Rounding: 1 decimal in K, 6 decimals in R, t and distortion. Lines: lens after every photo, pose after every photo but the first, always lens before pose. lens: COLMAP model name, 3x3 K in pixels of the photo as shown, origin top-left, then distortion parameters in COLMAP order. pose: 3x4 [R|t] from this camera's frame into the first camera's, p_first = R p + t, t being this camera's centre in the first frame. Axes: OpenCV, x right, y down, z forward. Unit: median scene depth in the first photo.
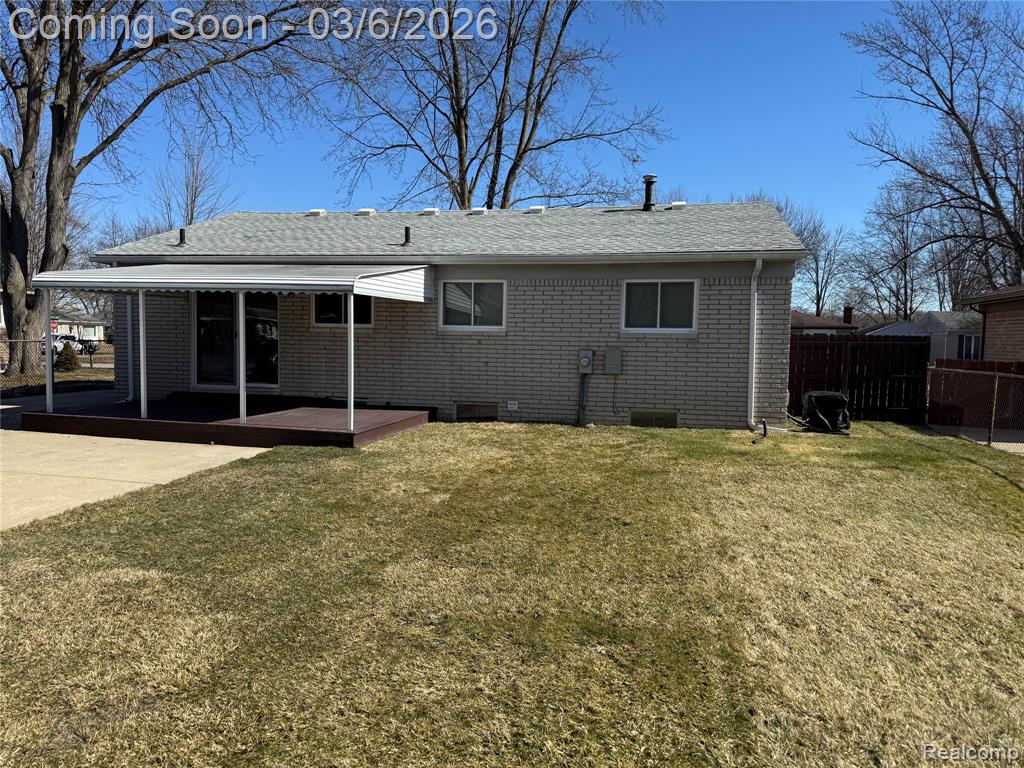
lens RADIAL K [[721.8, 0, 513.2], [0, 721.8, 388.3], [0, 0, 1]] dist [0.048056, -0.073256]
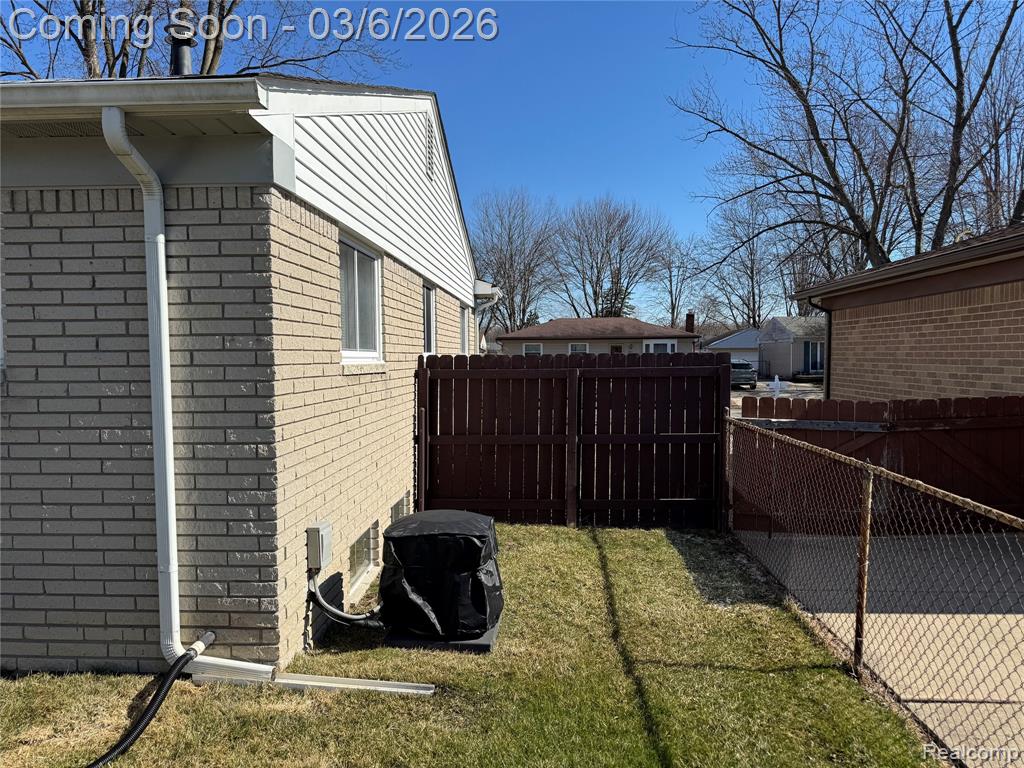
lens RADIAL K [[756.7, 0, 512.0], [0, 756.7, 384.0], [0, 0, 1]] dist [0.023313, -0.002370]
pose [[0.983825, -0.030953, 0.176437, 0.269819], [0.035899, 0.999045, -0.024907, -0.034526], [-0.175498, 0.030838, 0.983997, 0.417232]]
